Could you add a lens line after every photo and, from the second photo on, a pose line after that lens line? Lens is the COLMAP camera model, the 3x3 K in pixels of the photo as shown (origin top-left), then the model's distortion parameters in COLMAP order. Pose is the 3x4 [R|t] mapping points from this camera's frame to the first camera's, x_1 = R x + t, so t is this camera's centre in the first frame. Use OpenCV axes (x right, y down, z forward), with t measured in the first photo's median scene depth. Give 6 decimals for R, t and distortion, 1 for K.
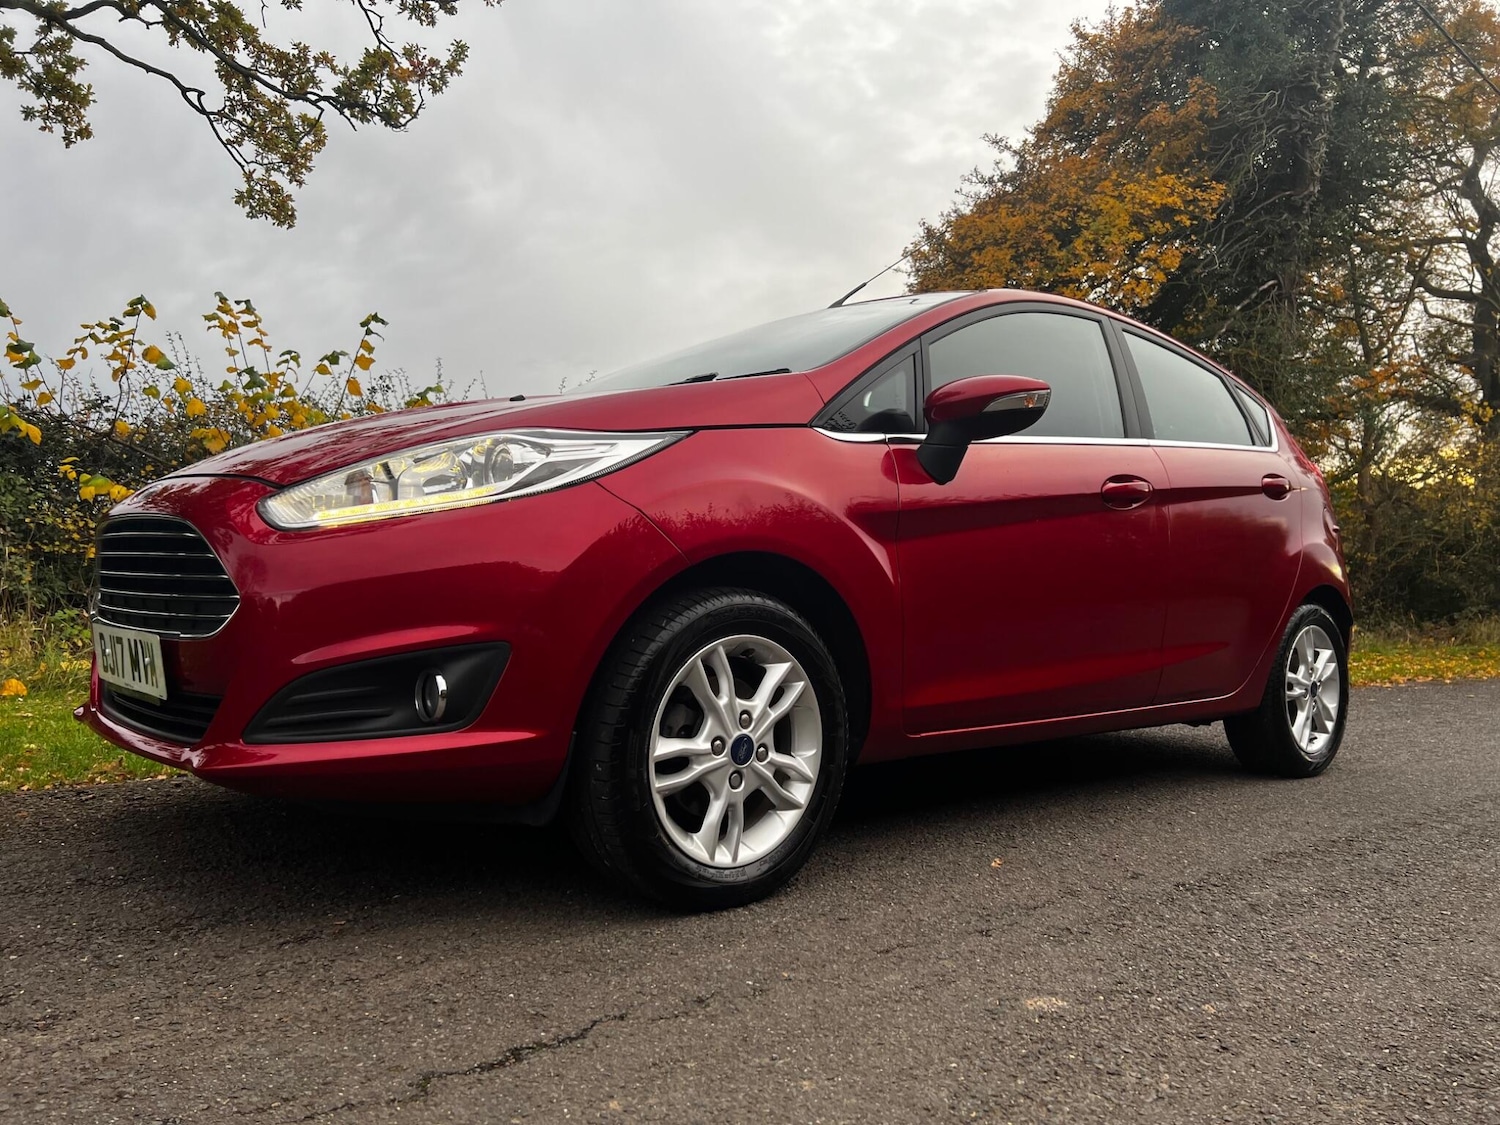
lens RADIAL K [[1166.3, 0, 753.2], [0, 1166.3, 562.3], [0, 0, 1]] dist [0.045062, -0.035135]
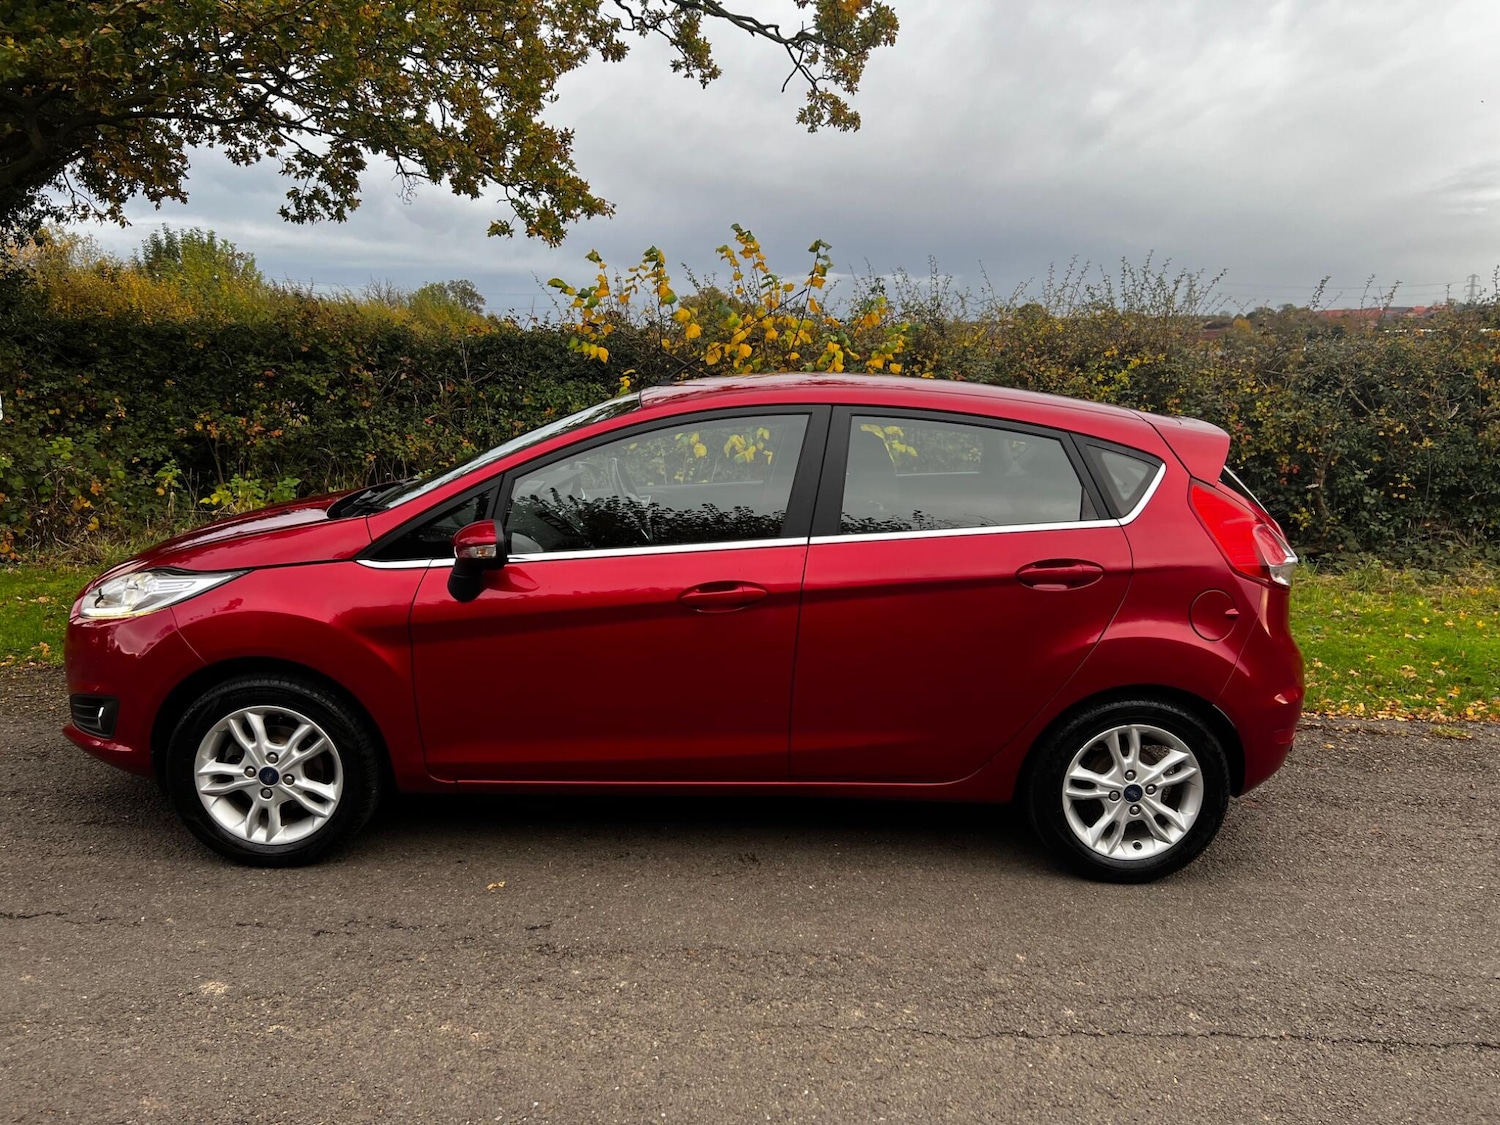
lens RADIAL K [[1146.5, 0, 742.4], [0, 1146.5, 557.8], [0, 0, 1]] dist [0.054579, -0.018181]
pose [[0.758540, 0.117346, -0.640974, 1.389859], [-0.003136, 0.984298, 0.176488, -0.392851], [0.651619, -0.131863, 0.746997, 0.274085]]
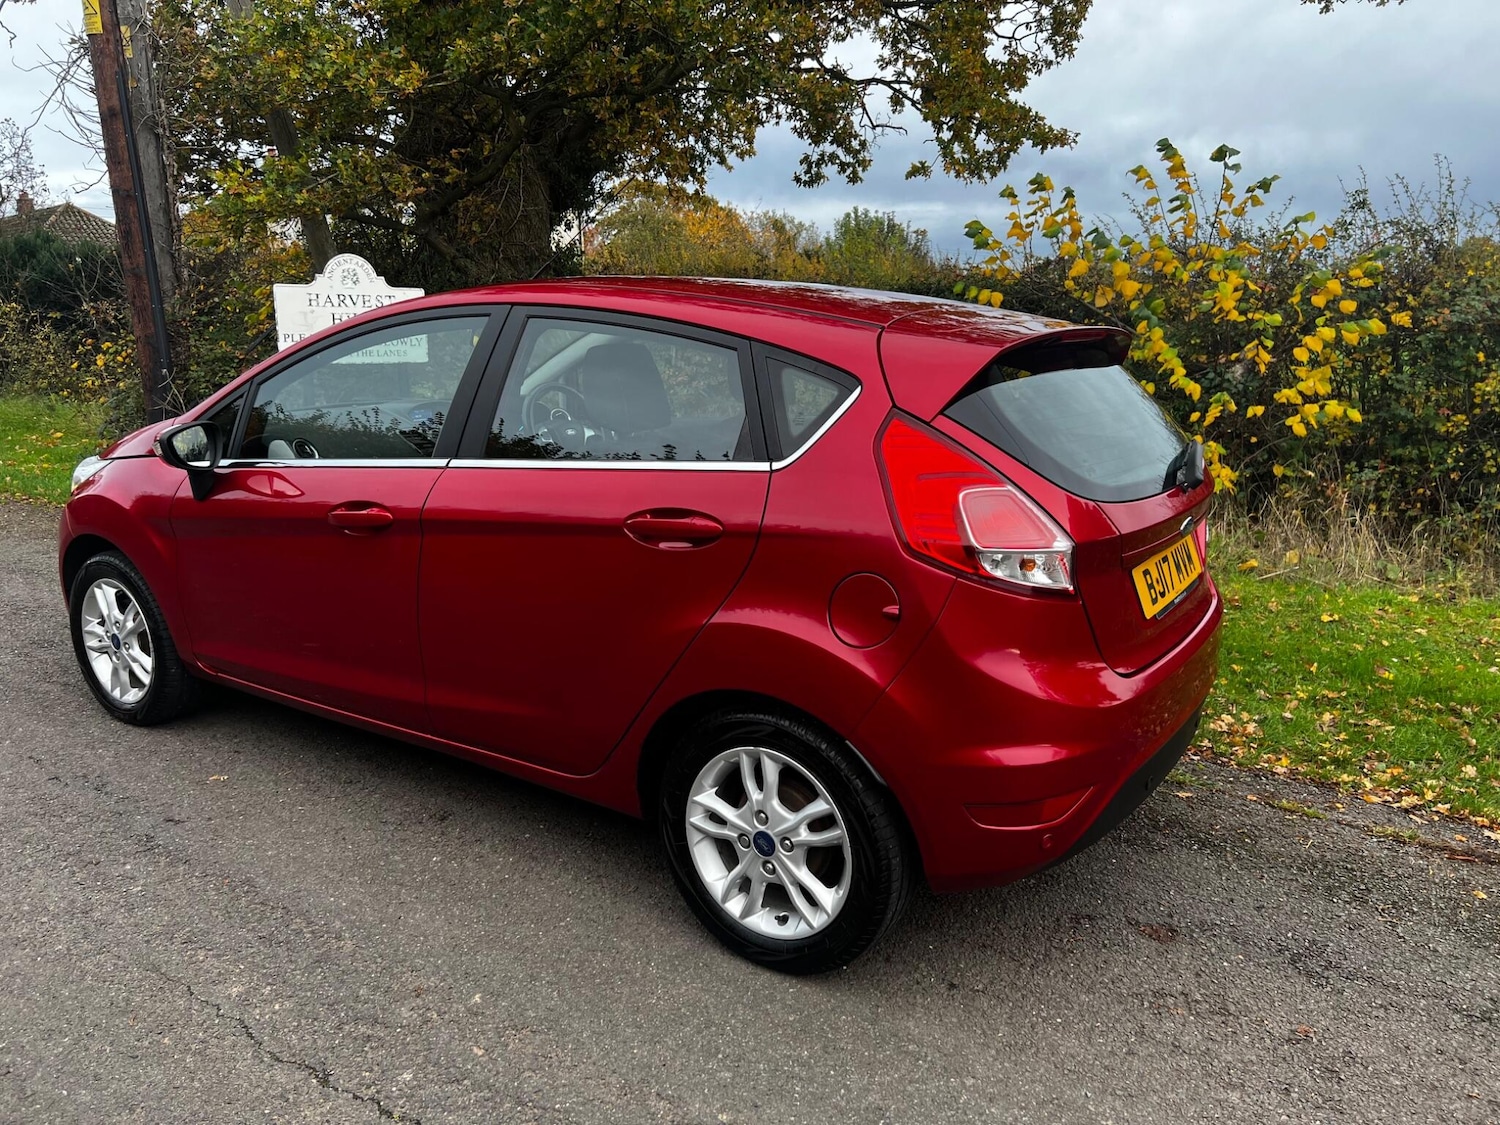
lens RADIAL K [[1146.5, 0, 749.8], [0, 1146.5, 566.9], [0, 0, 1]] dist [0.054579, -0.018181]
pose [[0.252981, 0.195835, -0.947444, 1.828239], [0.005535, 0.978990, 0.203833, -0.297049], [0.967456, -0.056810, 0.246582, 1.466891]]
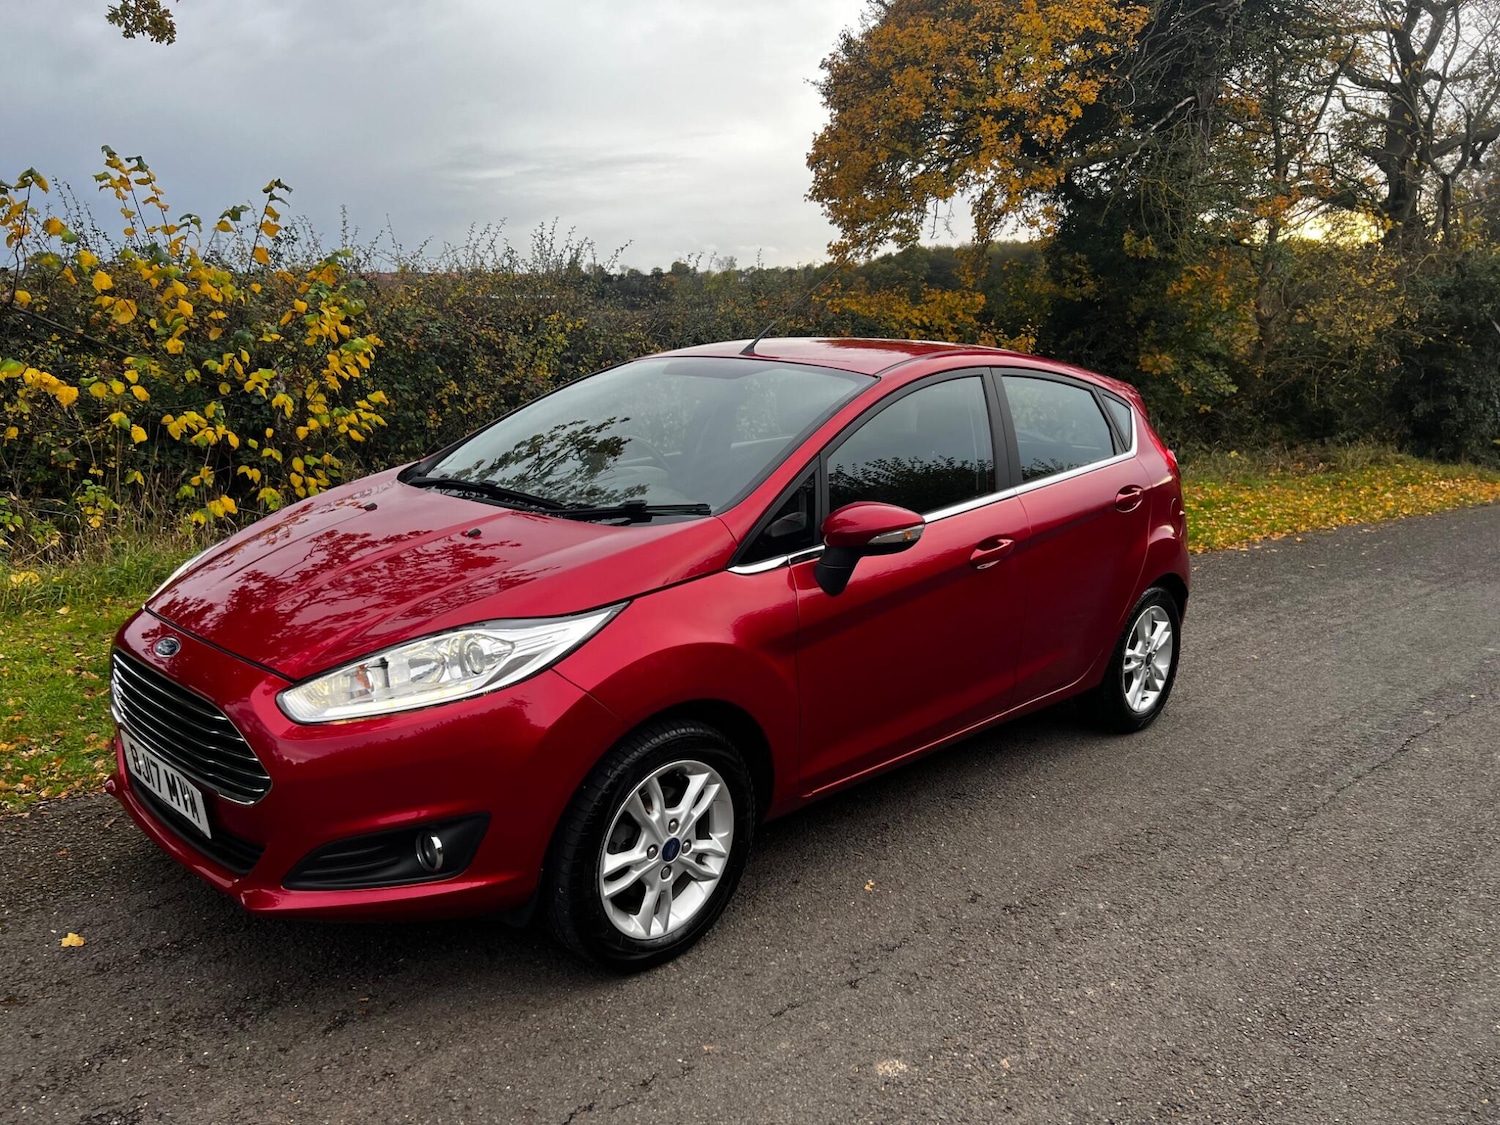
lens RADIAL K [[1166.3, 0, 746.1], [0, 1166.3, 575.1], [0, 0, 1]] dist [0.045062, -0.035135]
pose [[0.997707, -0.008223, 0.067175, -0.010527], [-0.006534, 0.976249, 0.216552, -0.394001], [-0.067360, -0.216494, 0.973957, -0.179761]]
